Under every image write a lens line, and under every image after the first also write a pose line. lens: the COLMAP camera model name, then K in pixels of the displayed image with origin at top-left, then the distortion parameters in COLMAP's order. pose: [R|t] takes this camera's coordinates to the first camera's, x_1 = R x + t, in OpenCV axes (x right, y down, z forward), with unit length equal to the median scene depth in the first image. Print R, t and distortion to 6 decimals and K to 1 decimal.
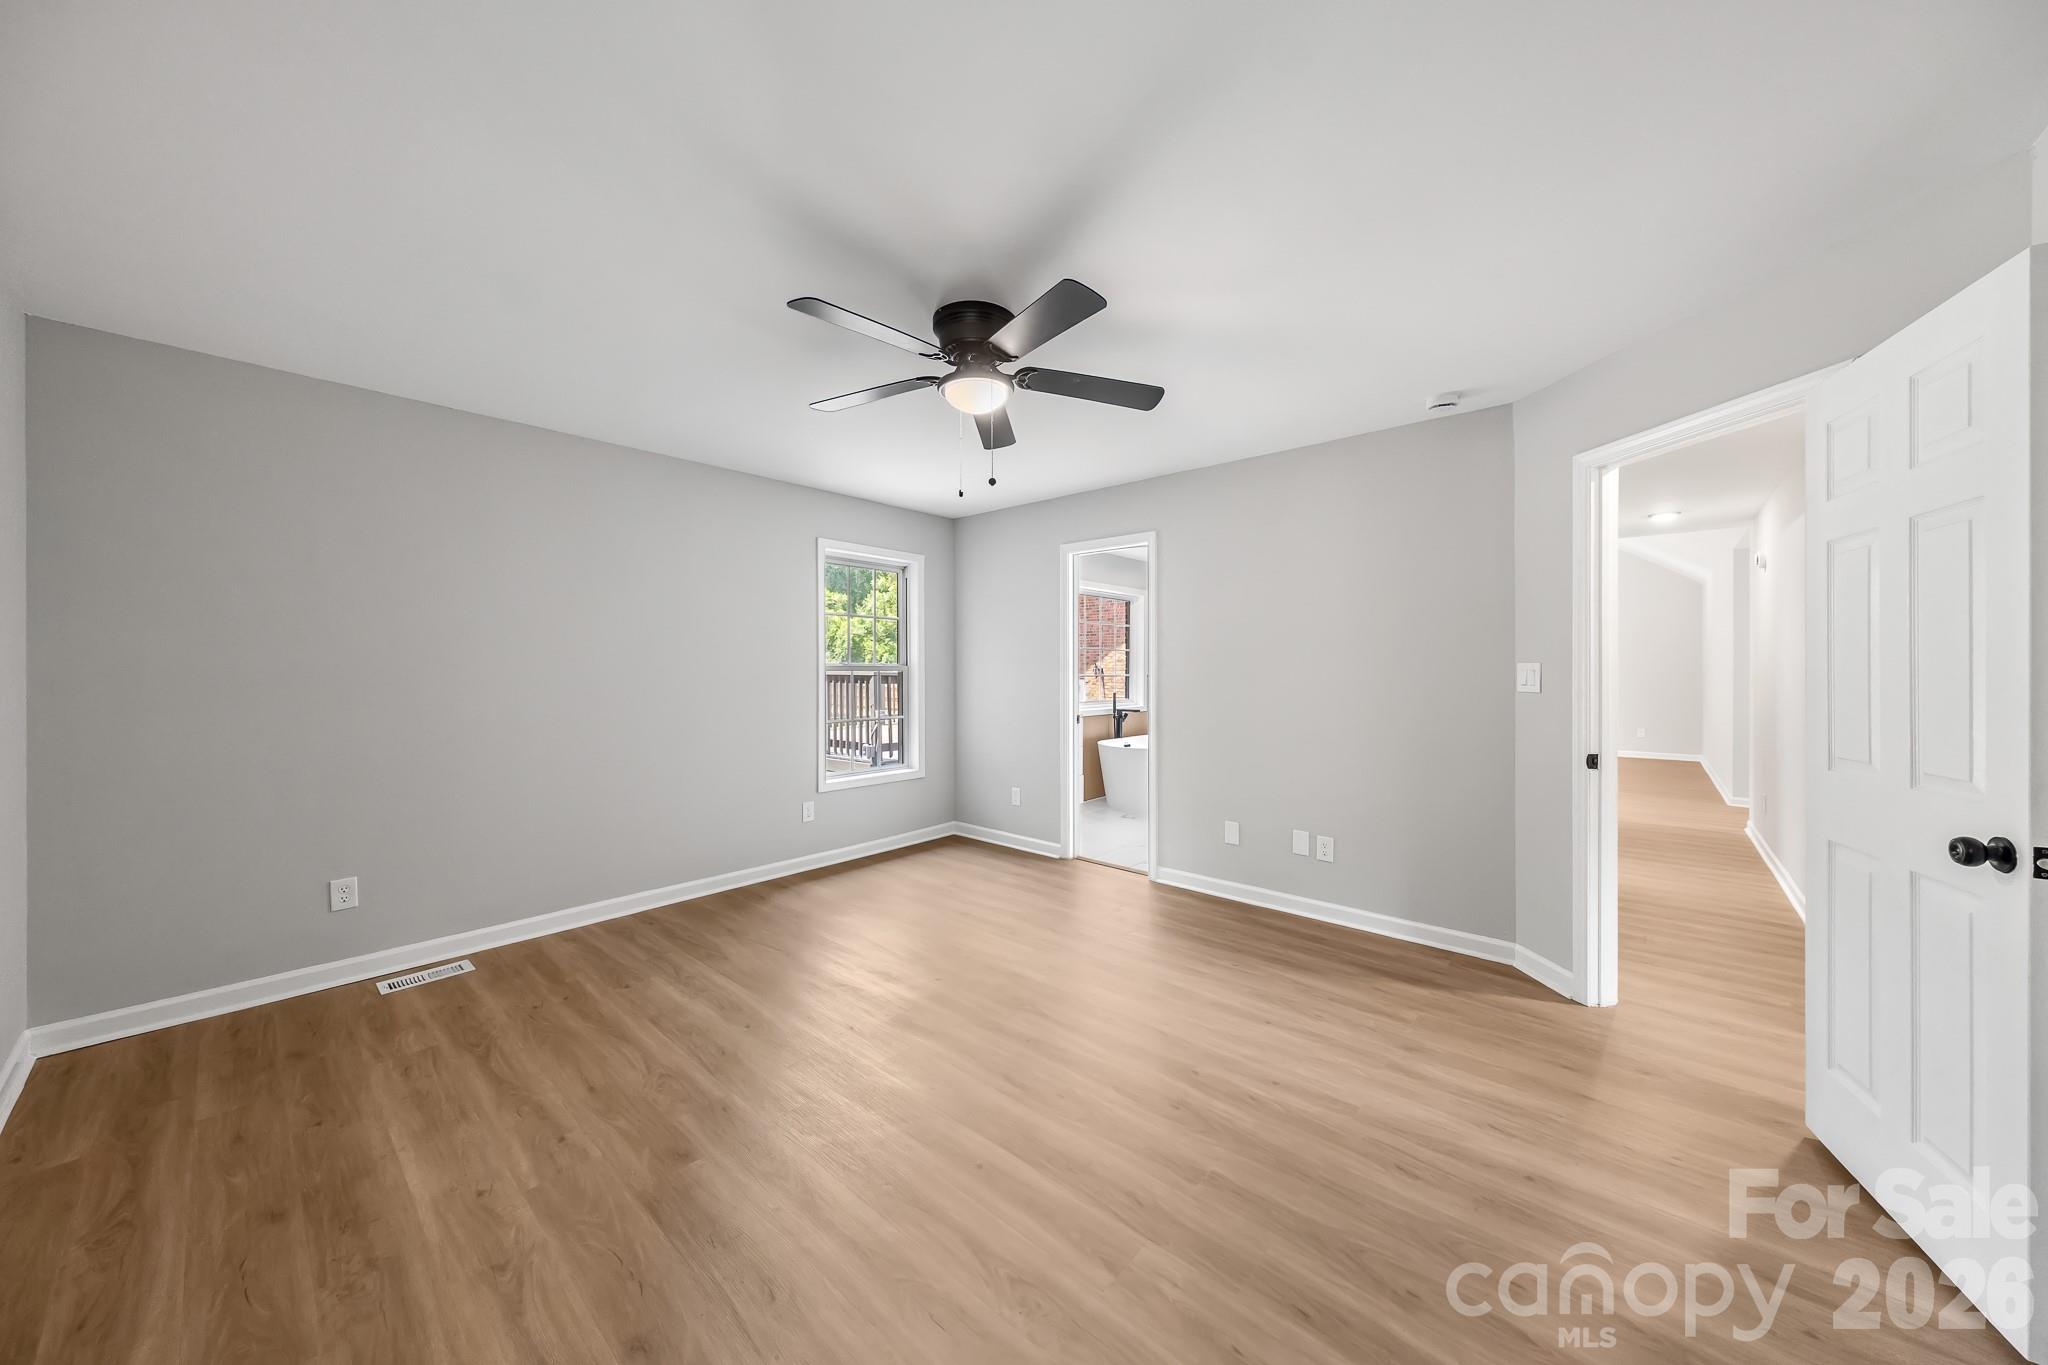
lens RADIAL K [[707.2, 0, 1021.3], [0, 707.2, 670.1], [0, 0, 1]] dist [0.014886, -0.000795]
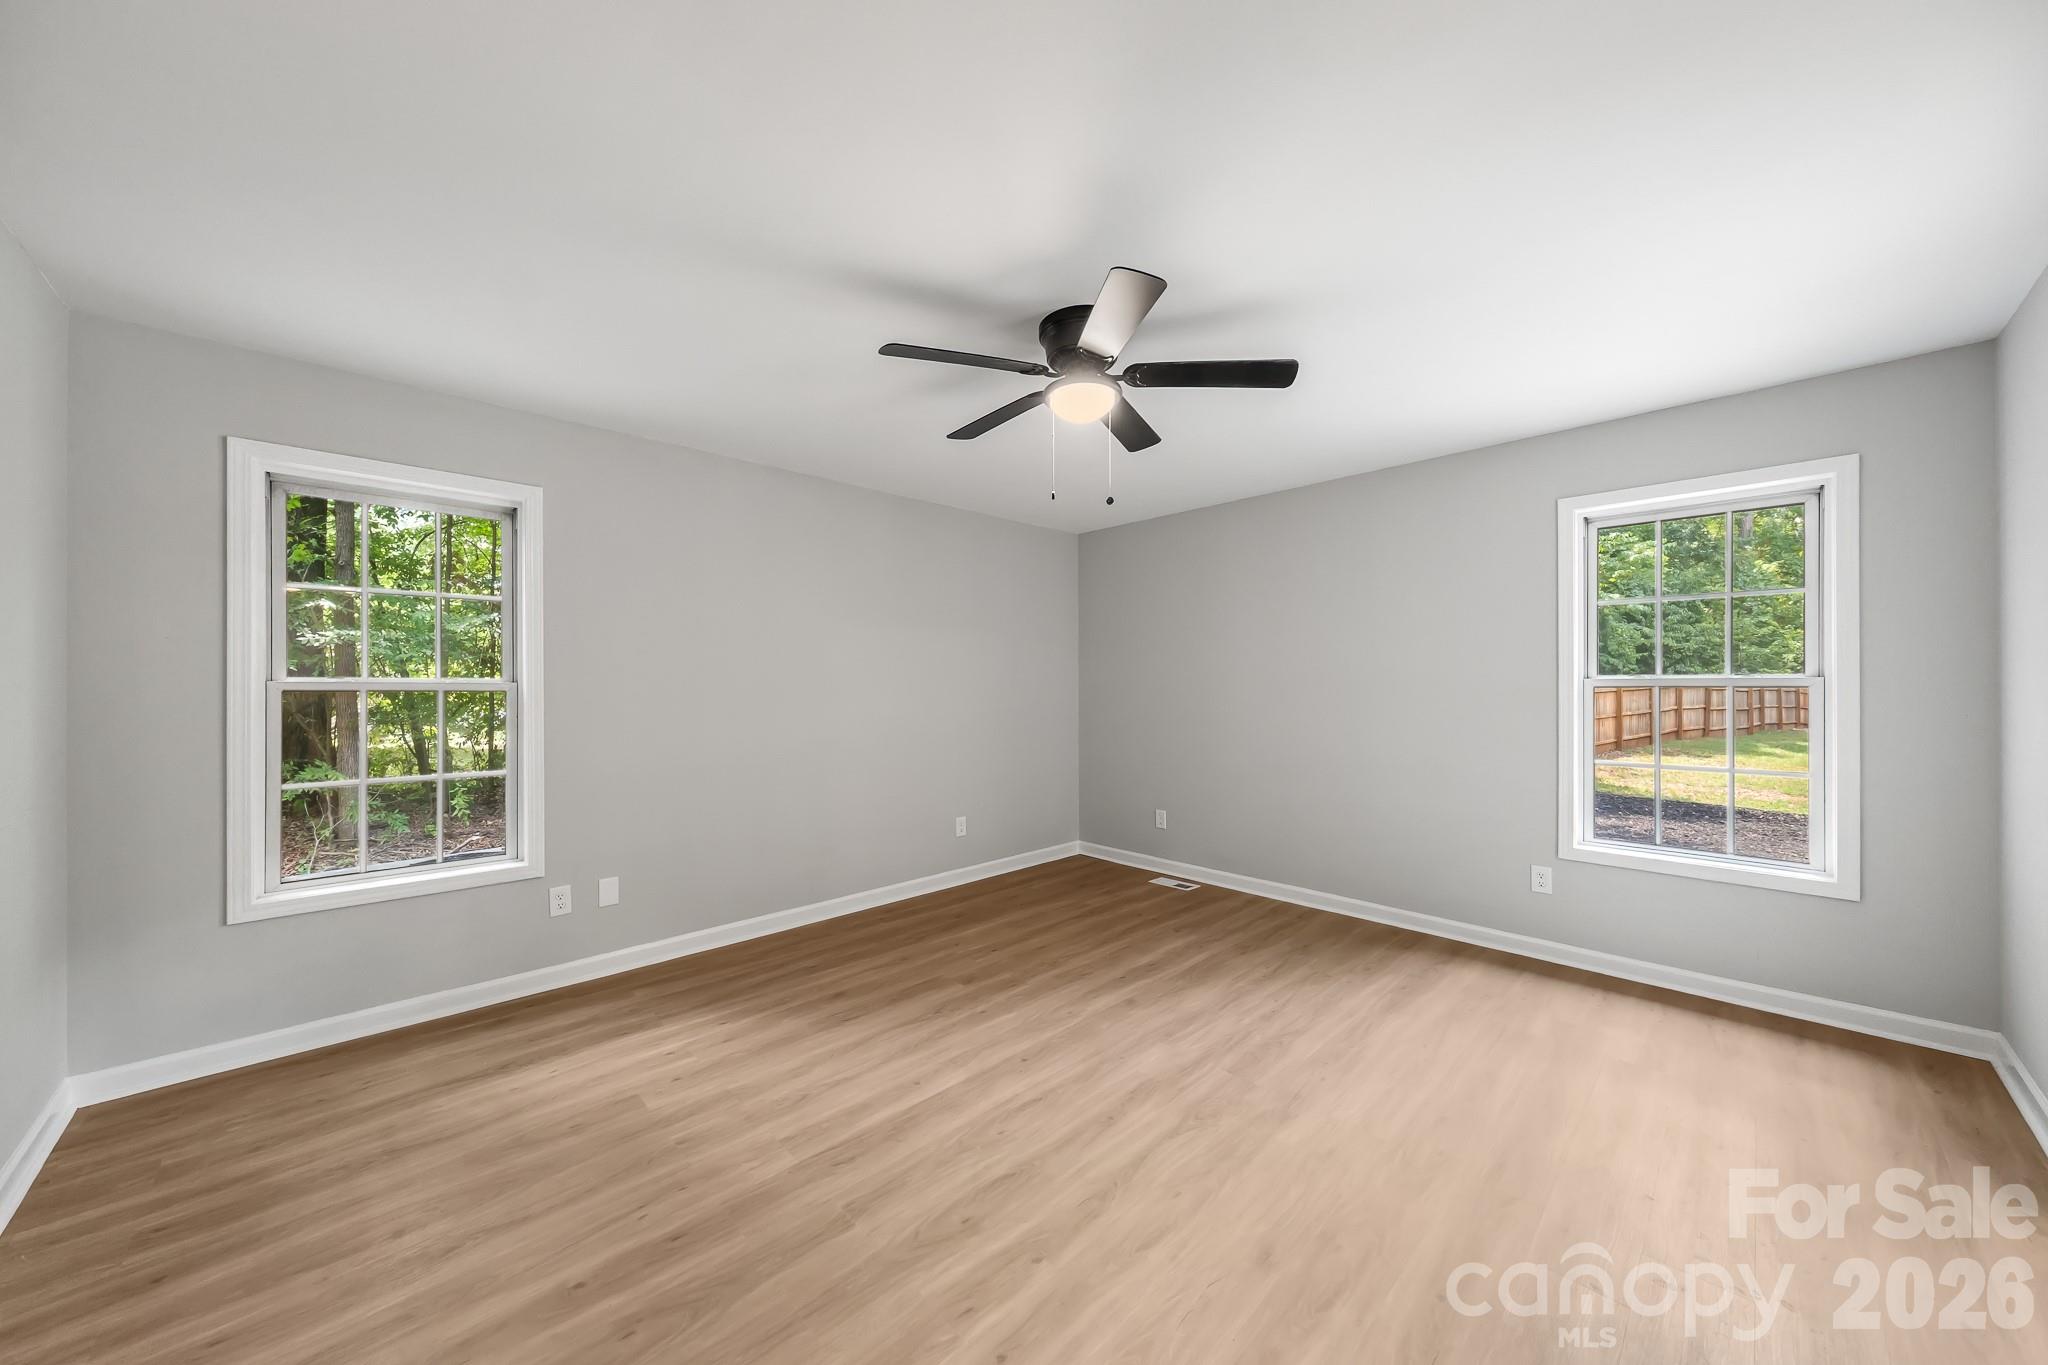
lens RADIAL K [[707.2, 0, 1024.3], [0, 707.2, 686.8], [0, 0, 1]] dist [0.014886, -0.000795]
pose [[-0.078148, 0.002953, -0.996937, 0.704100], [0.000202, 0.999996, 0.002946, -0.003699], [0.996942, 0.000029, -0.078148, 0.771489]]
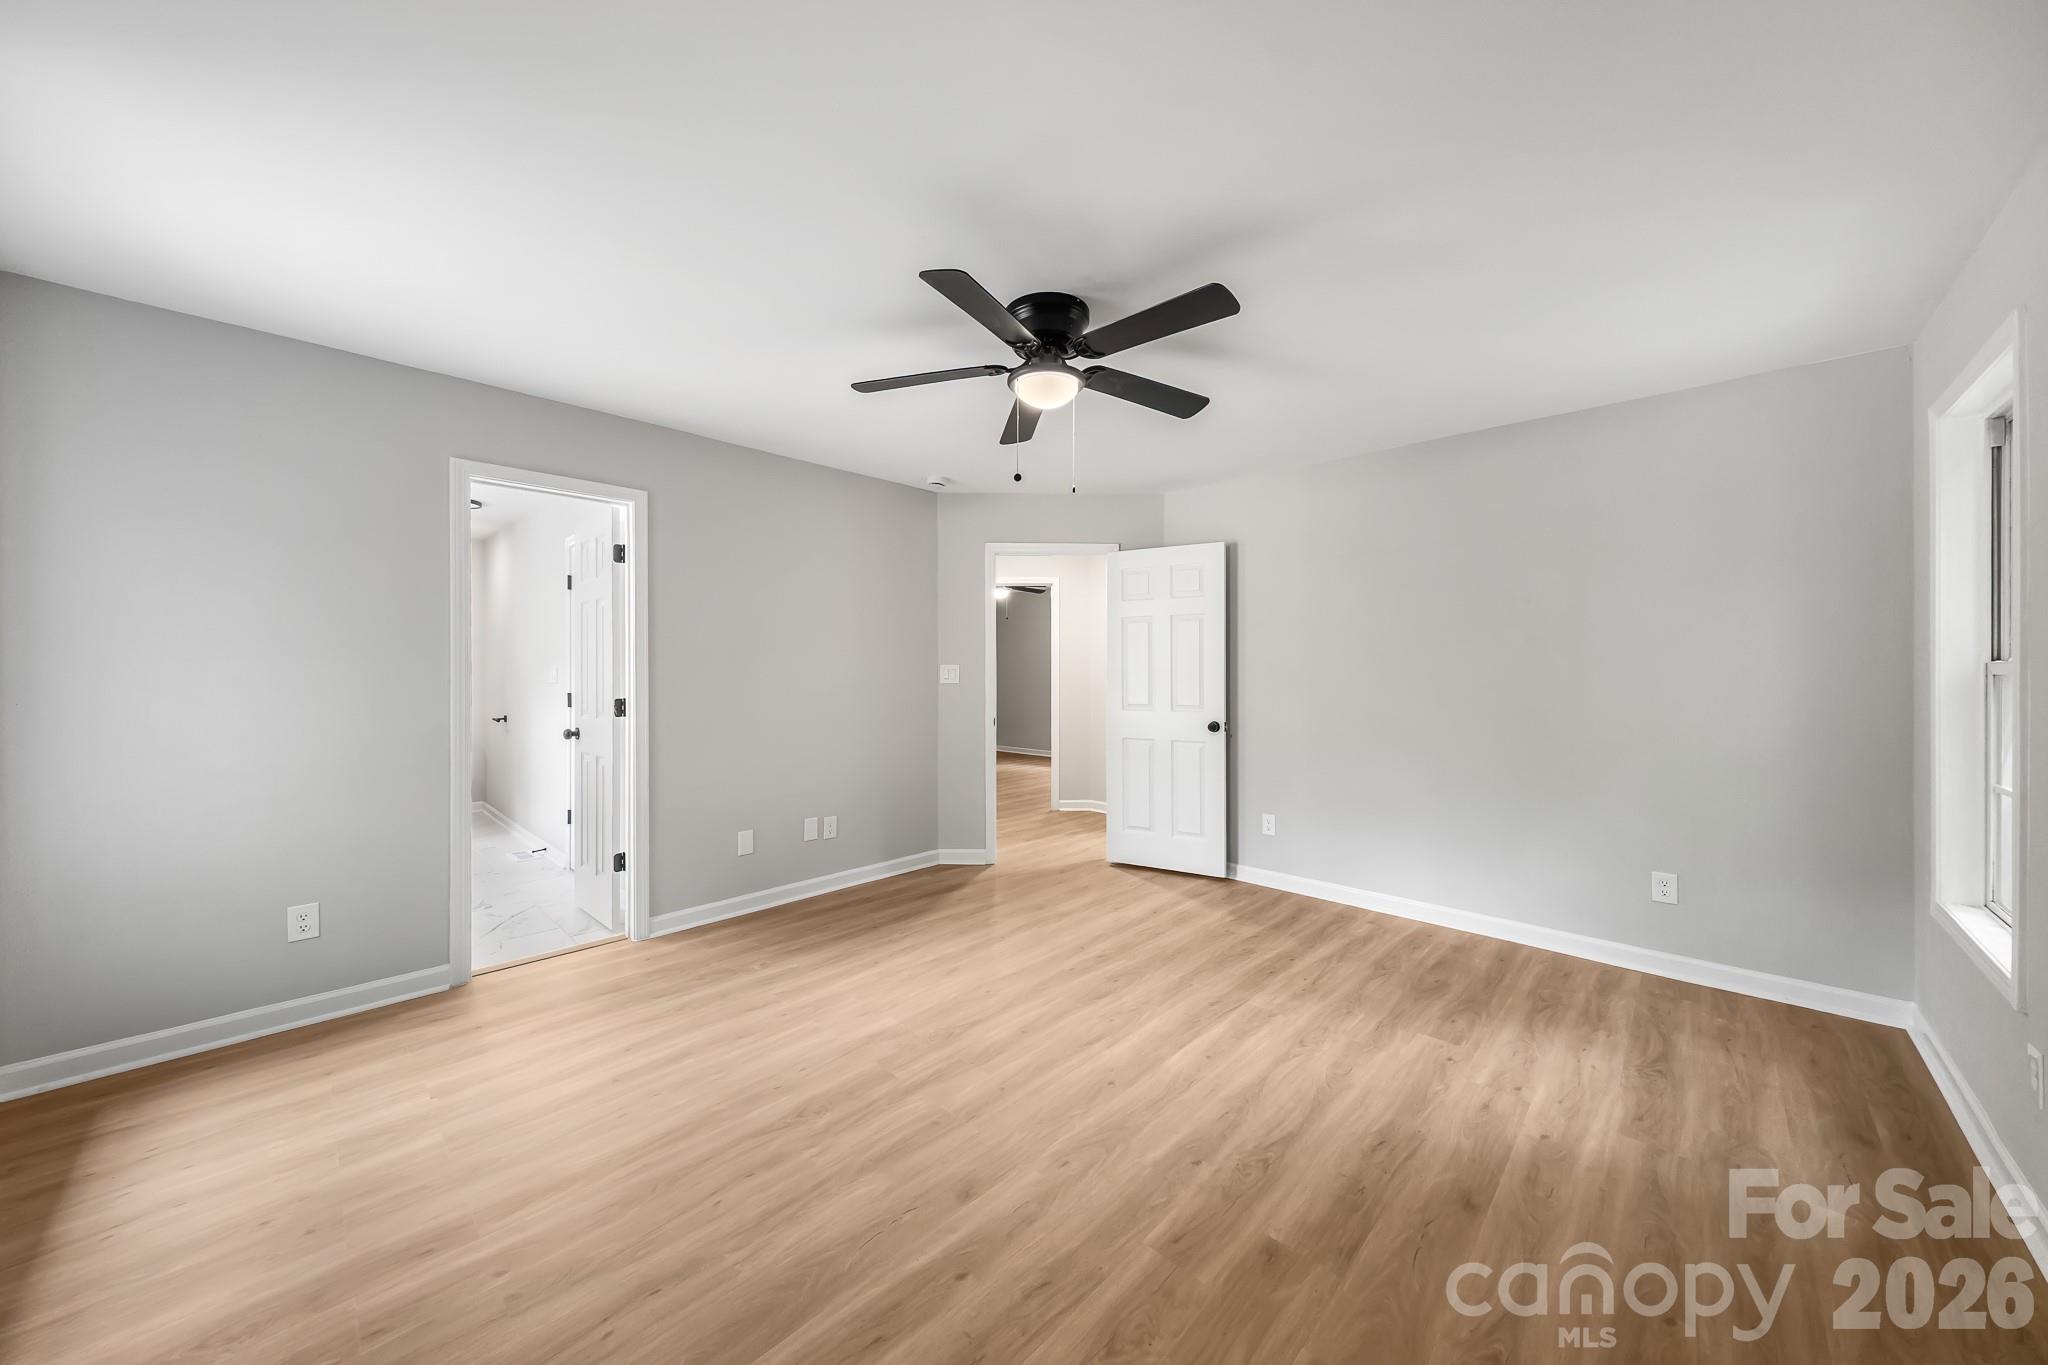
lens RADIAL K [[707.2, 0, 1020.6], [0, 707.2, 669.3], [0, 0, 1]] dist [0.014886, -0.000795]
pose [[0.038244, -0.000862, 0.999268, -0.810199], [-0.001342, 0.999999, 0.000914, -0.001210], [-0.999268, -0.001376, 0.038242, 0.774040]]
